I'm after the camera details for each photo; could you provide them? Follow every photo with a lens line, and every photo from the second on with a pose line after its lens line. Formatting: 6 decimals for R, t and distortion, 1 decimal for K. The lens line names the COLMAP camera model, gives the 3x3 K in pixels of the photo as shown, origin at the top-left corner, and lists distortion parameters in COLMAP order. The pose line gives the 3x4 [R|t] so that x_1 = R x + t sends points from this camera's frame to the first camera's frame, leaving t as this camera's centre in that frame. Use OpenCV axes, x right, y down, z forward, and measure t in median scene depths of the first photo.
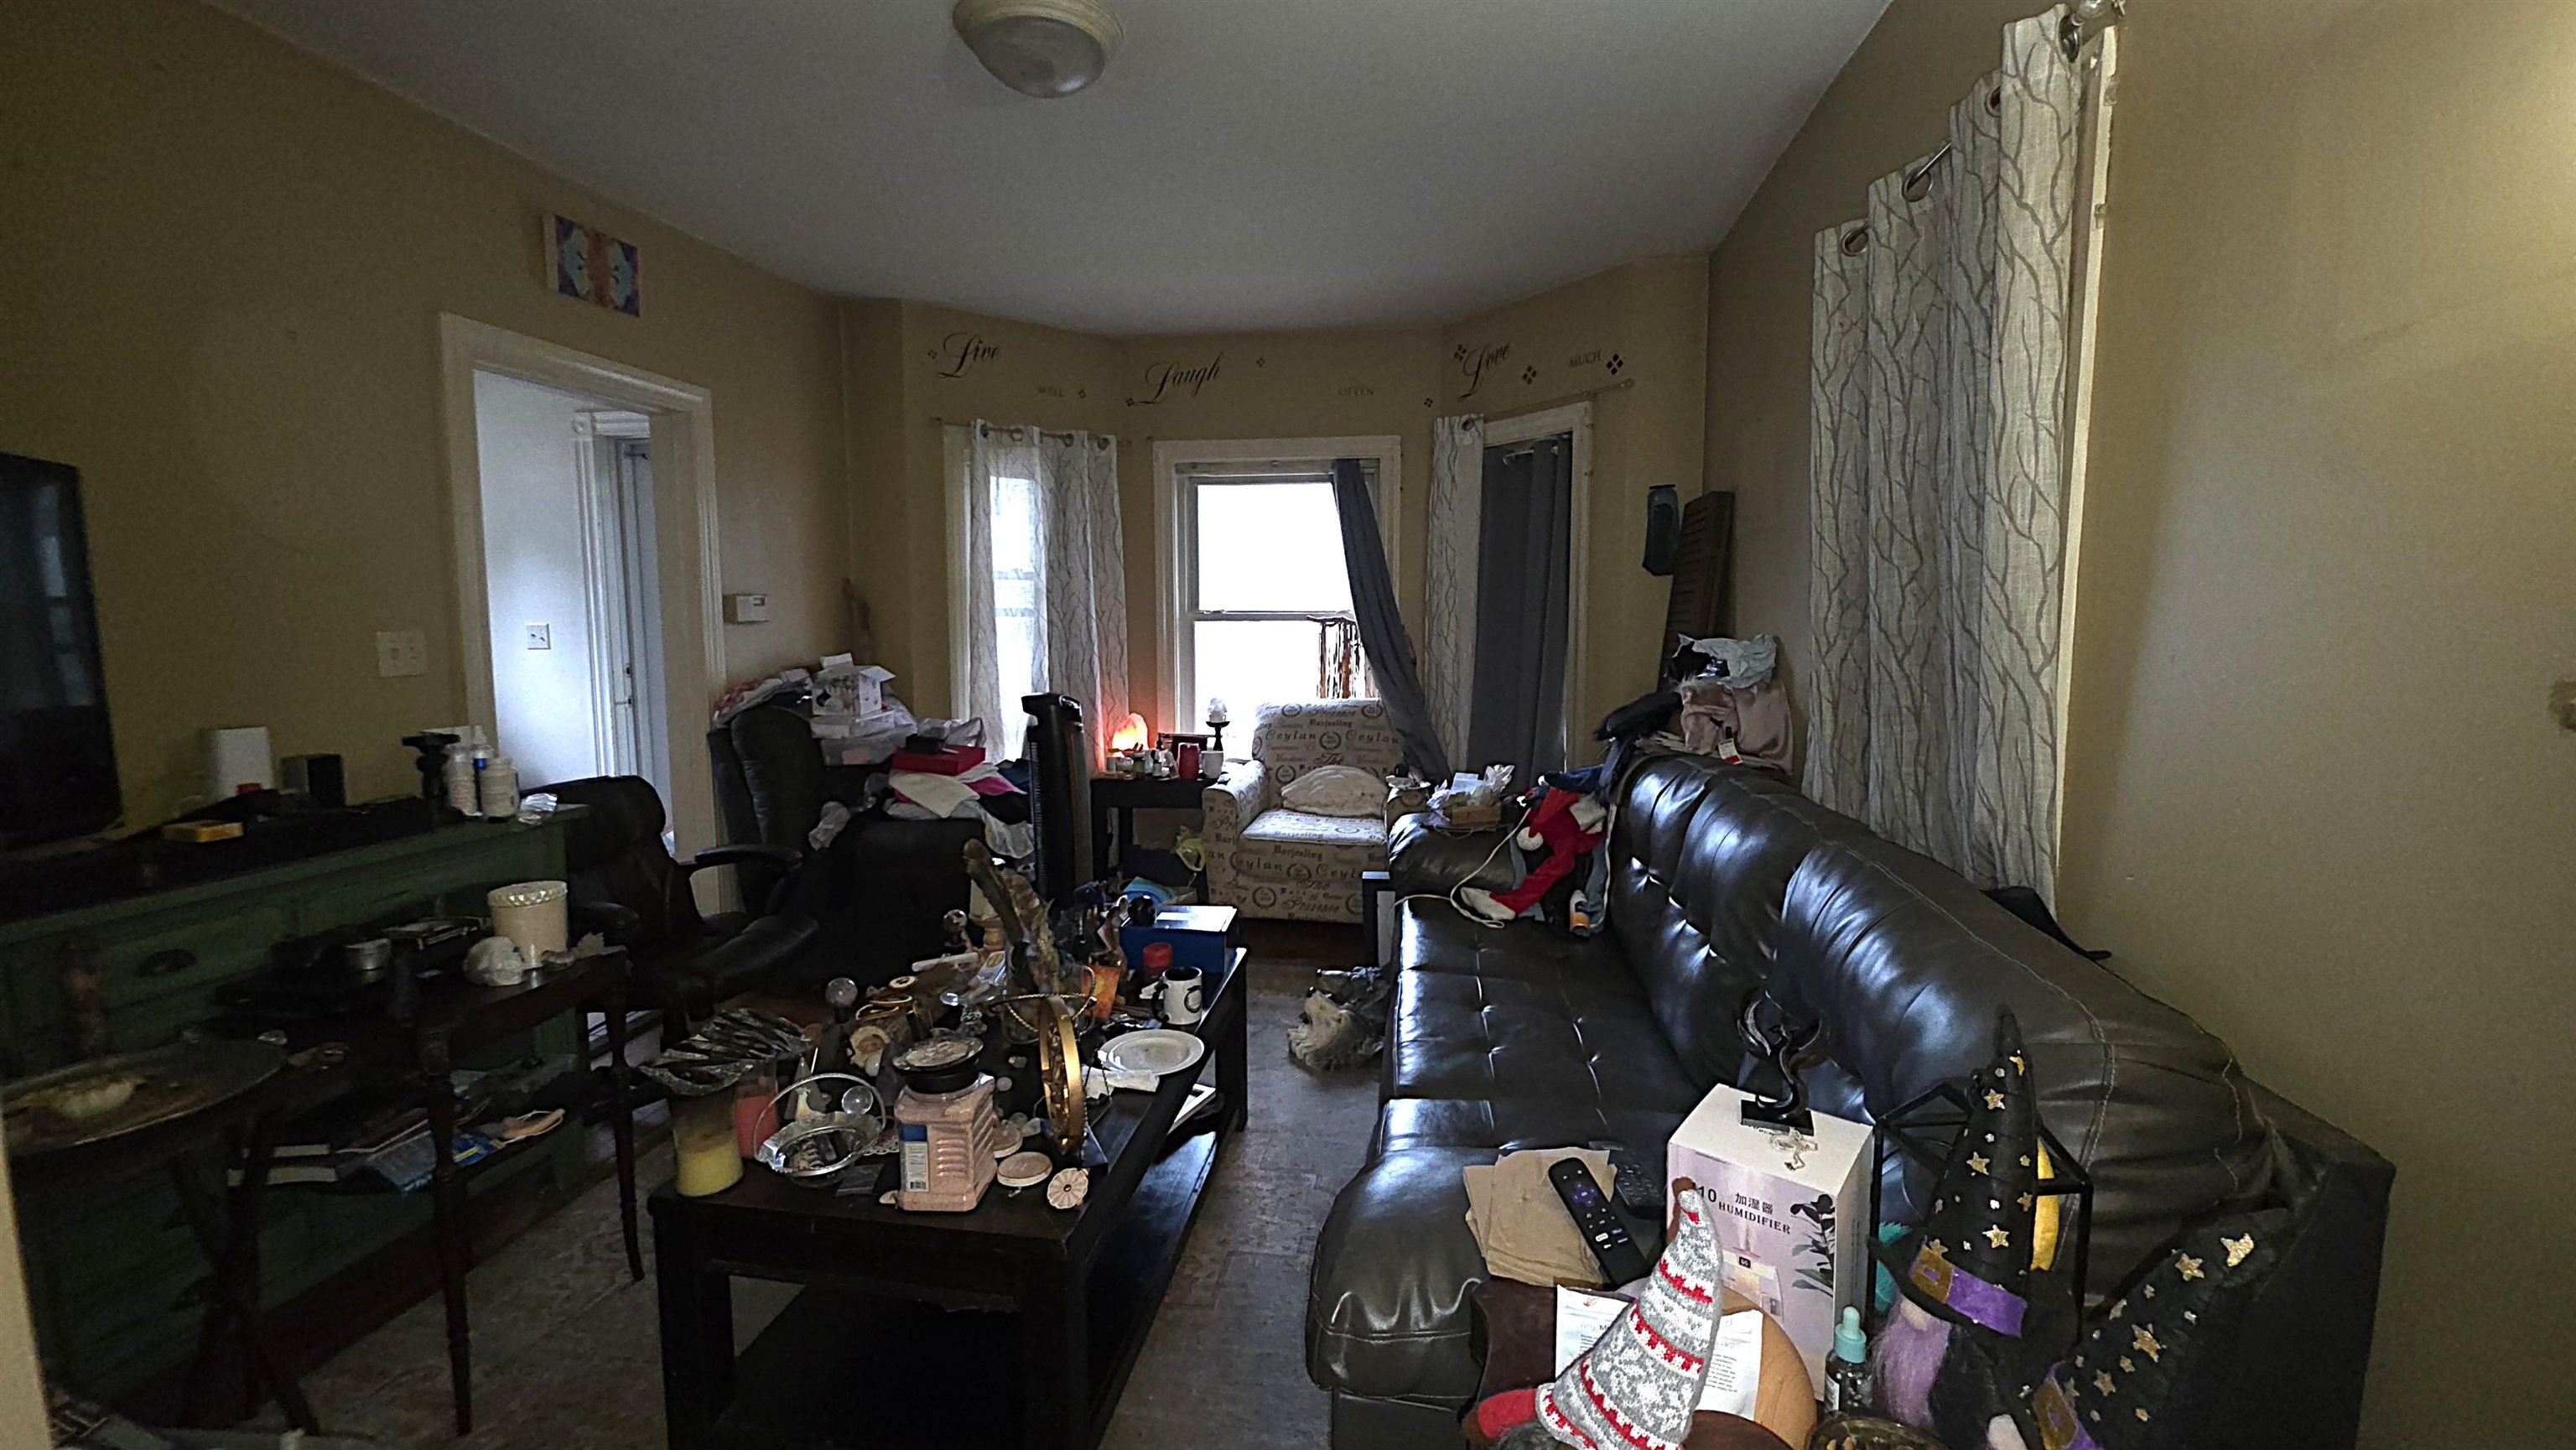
lens RADIAL K [[1022.3, 0, 1291.3], [0, 1022.3, 707.6], [0, 0, 1]] dist [0.007079, -0.005684]
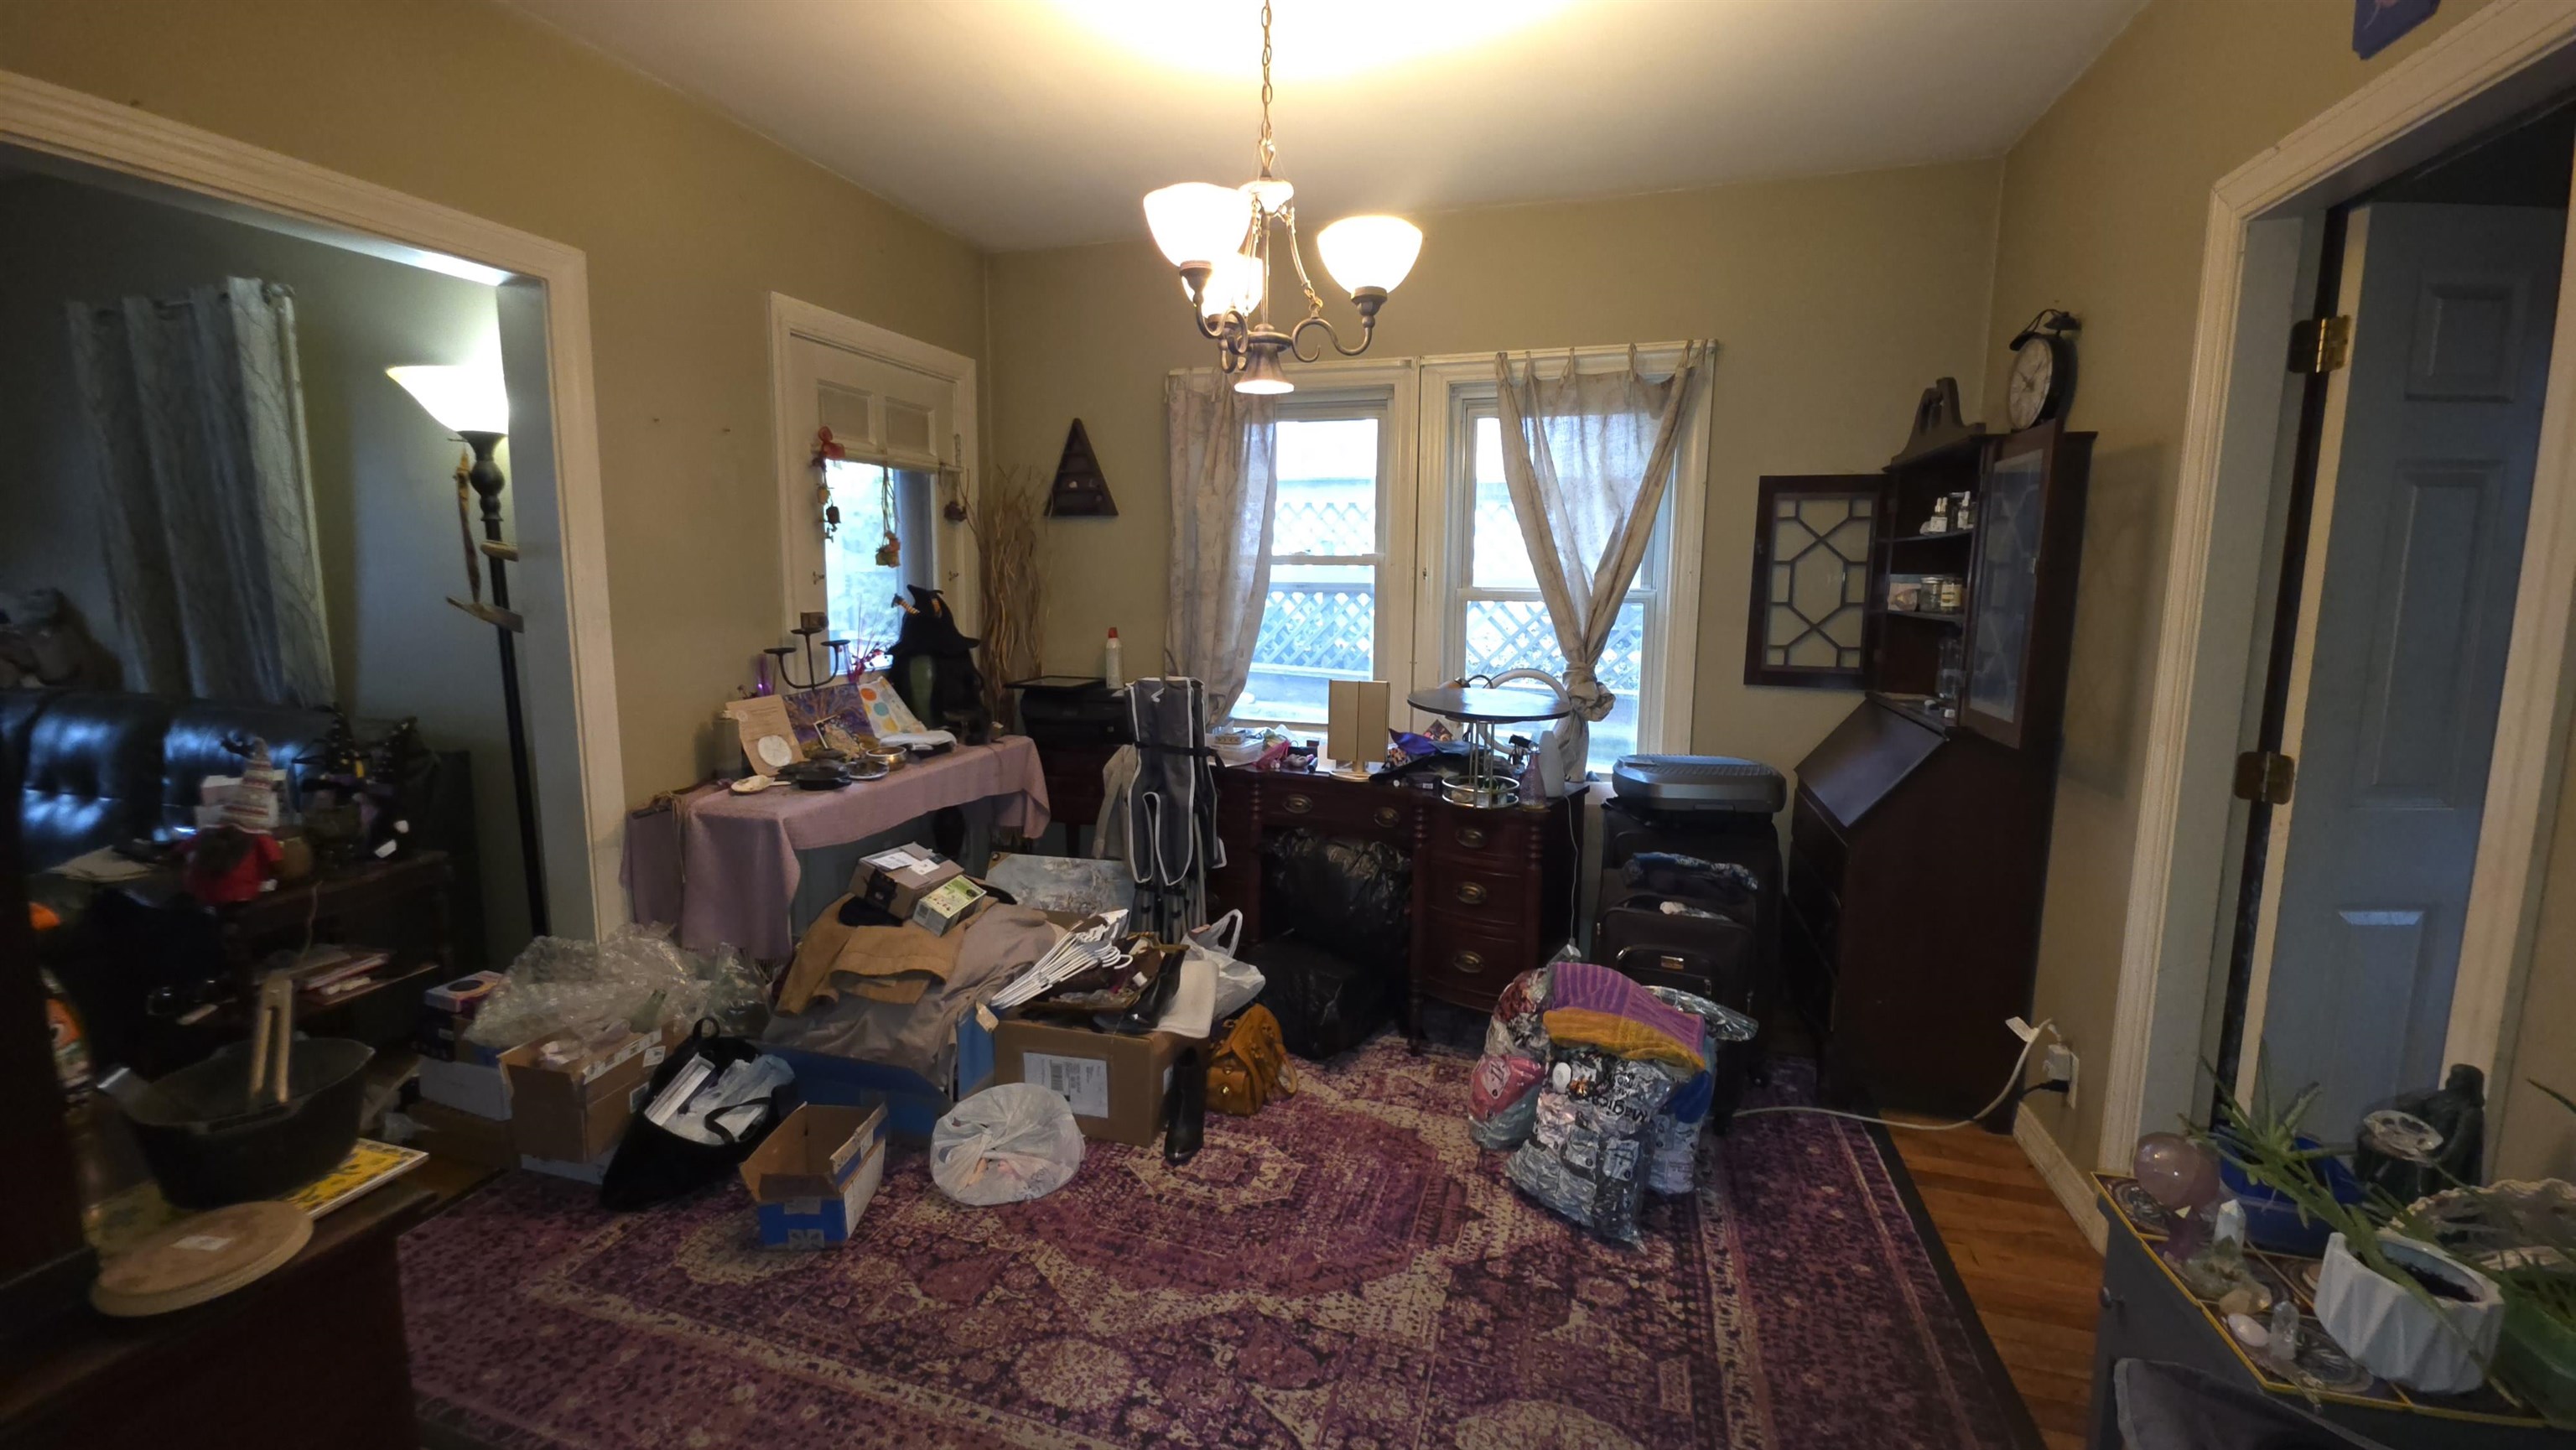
lens RADIAL K [[1022.3, 0, 1284.4], [0, 1022.3, 708.5], [0, 0, 1]] dist [0.007079, -0.005684]
pose [[0.145257, -0.133426, 0.980356, -0.724877], [0.080159, 0.989195, 0.122752, 0.054820], [-0.986141, 0.060754, 0.154383, -0.871900]]
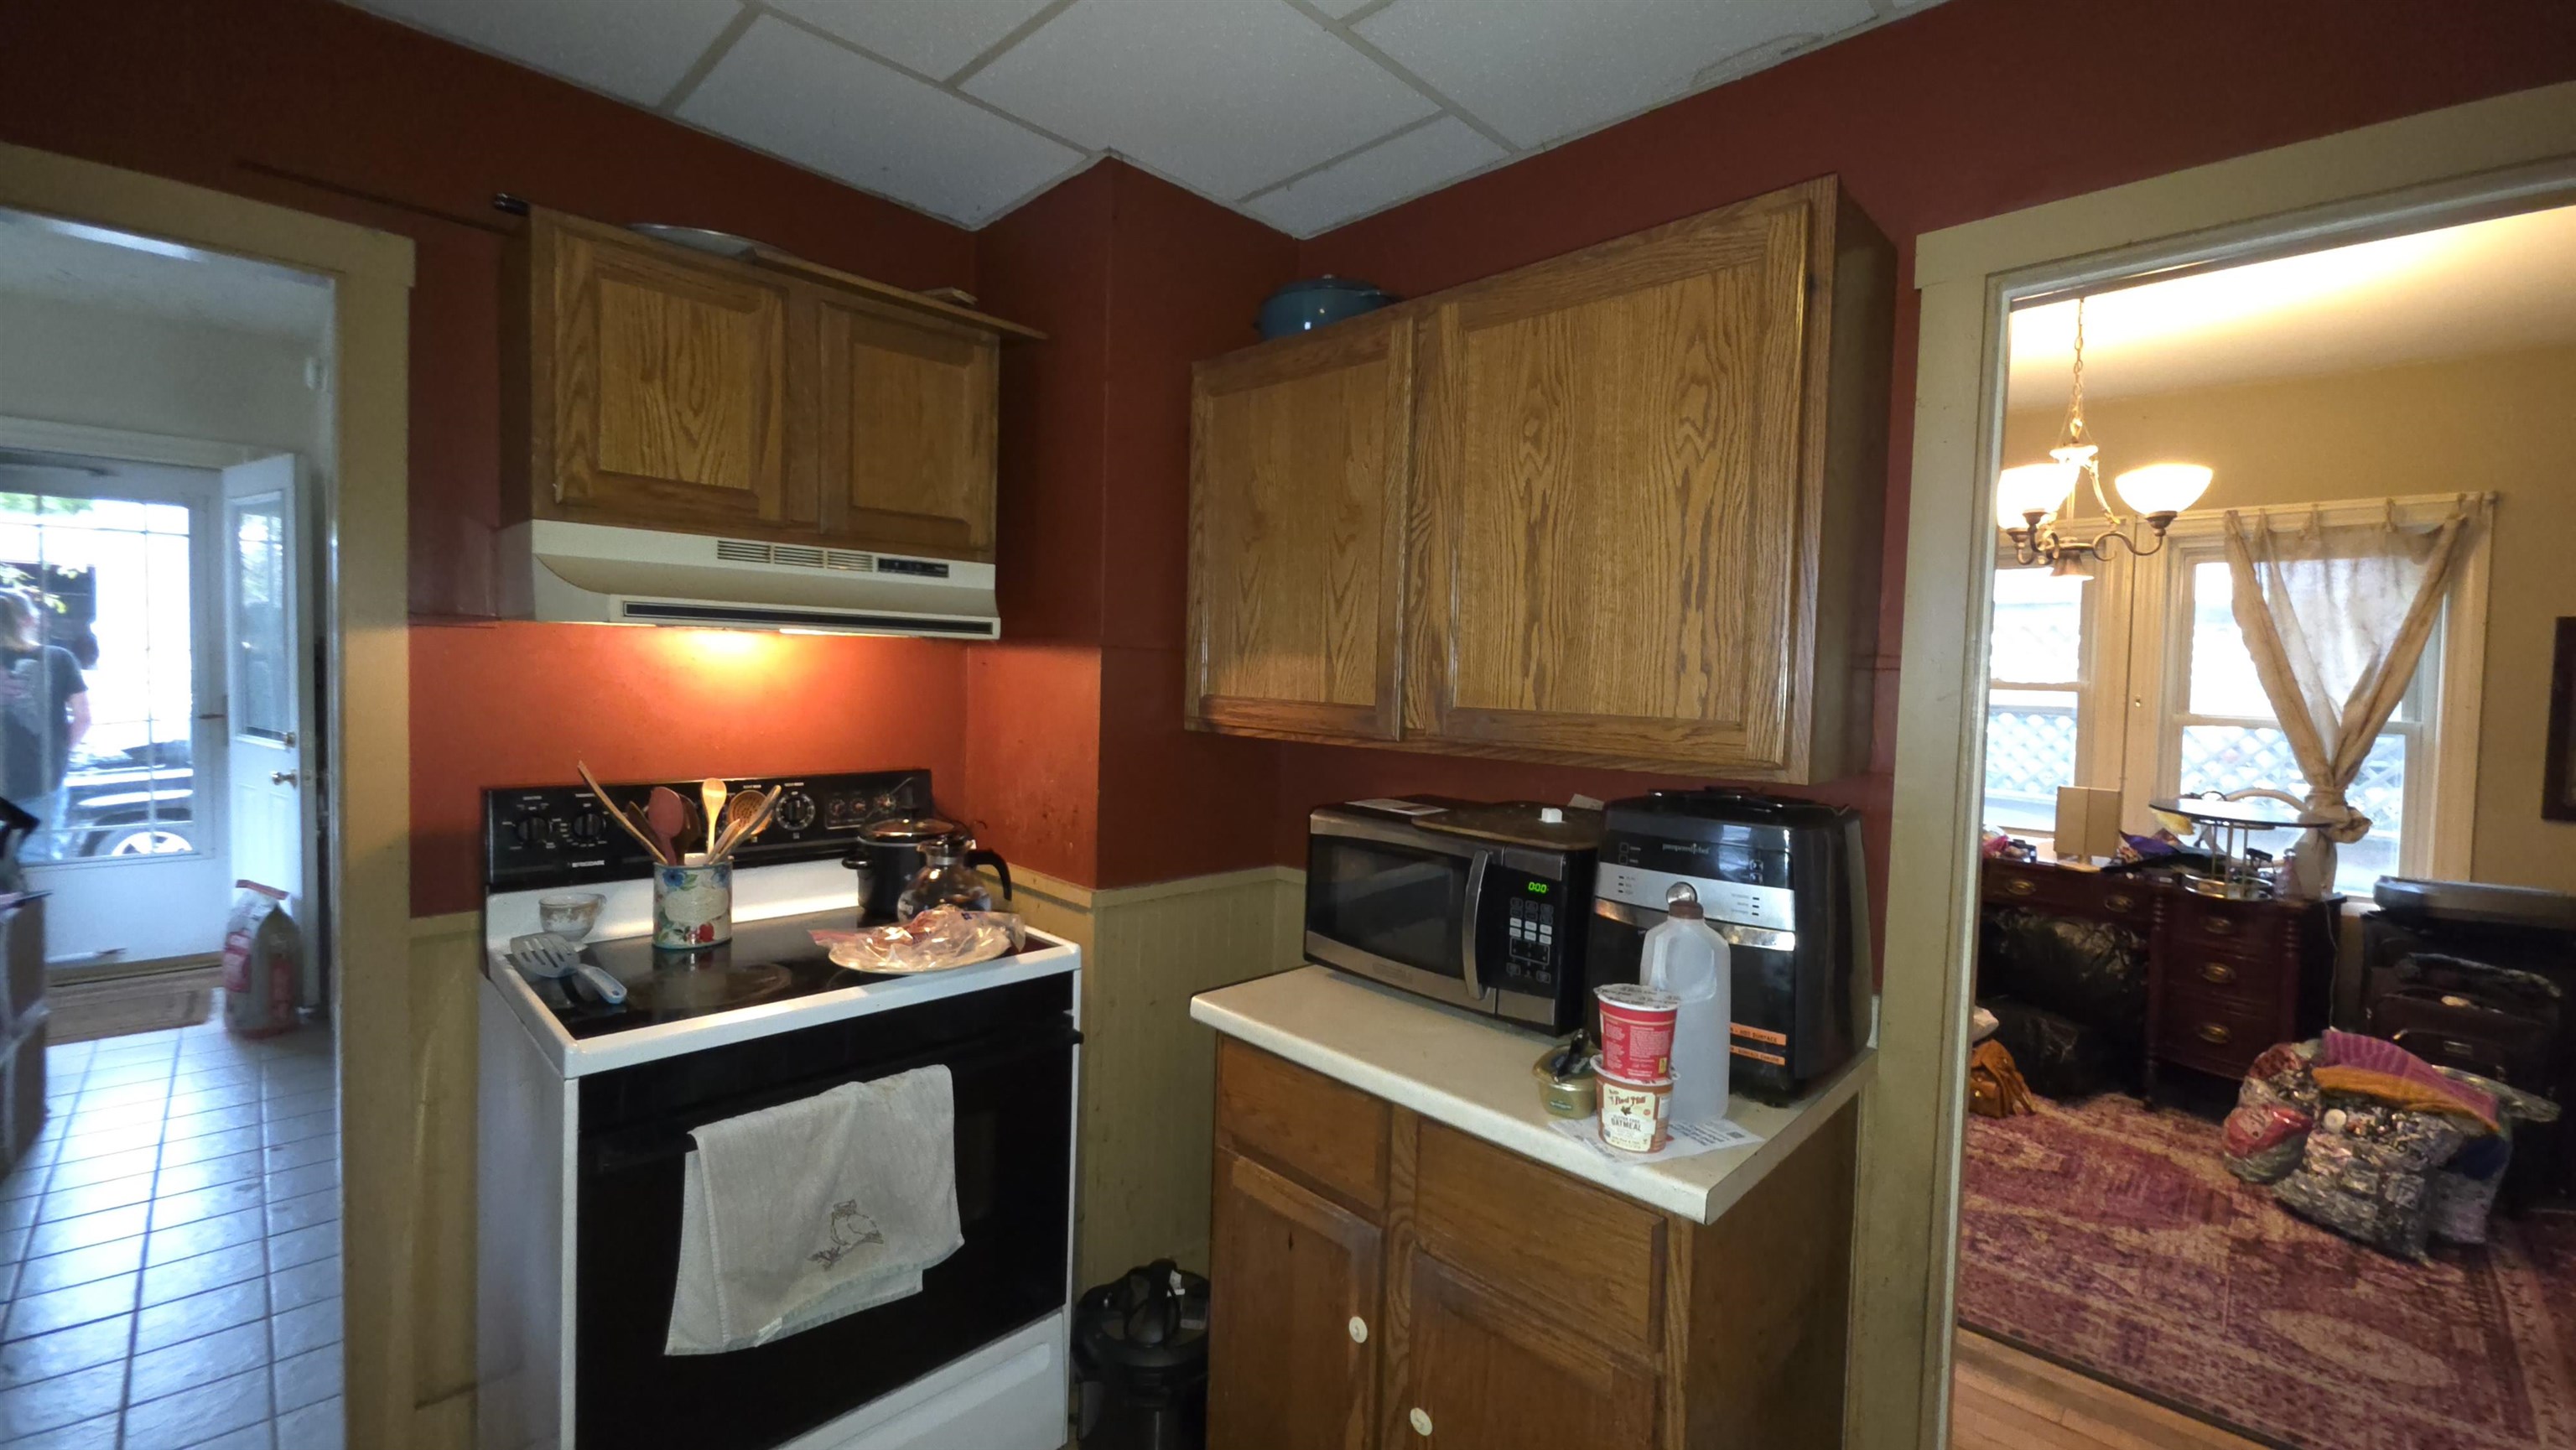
lens RADIAL K [[1022.3, 0, 1283.2], [0, 1022.3, 707.0], [0, 0, 1]] dist [0.007079, -0.005684]
pose [[0.581938, -0.019282, 0.813005, -1.519915], [0.051184, 0.998605, -0.012954, 0.014100], [-0.811621, 0.049151, 0.582113, -0.663283]]
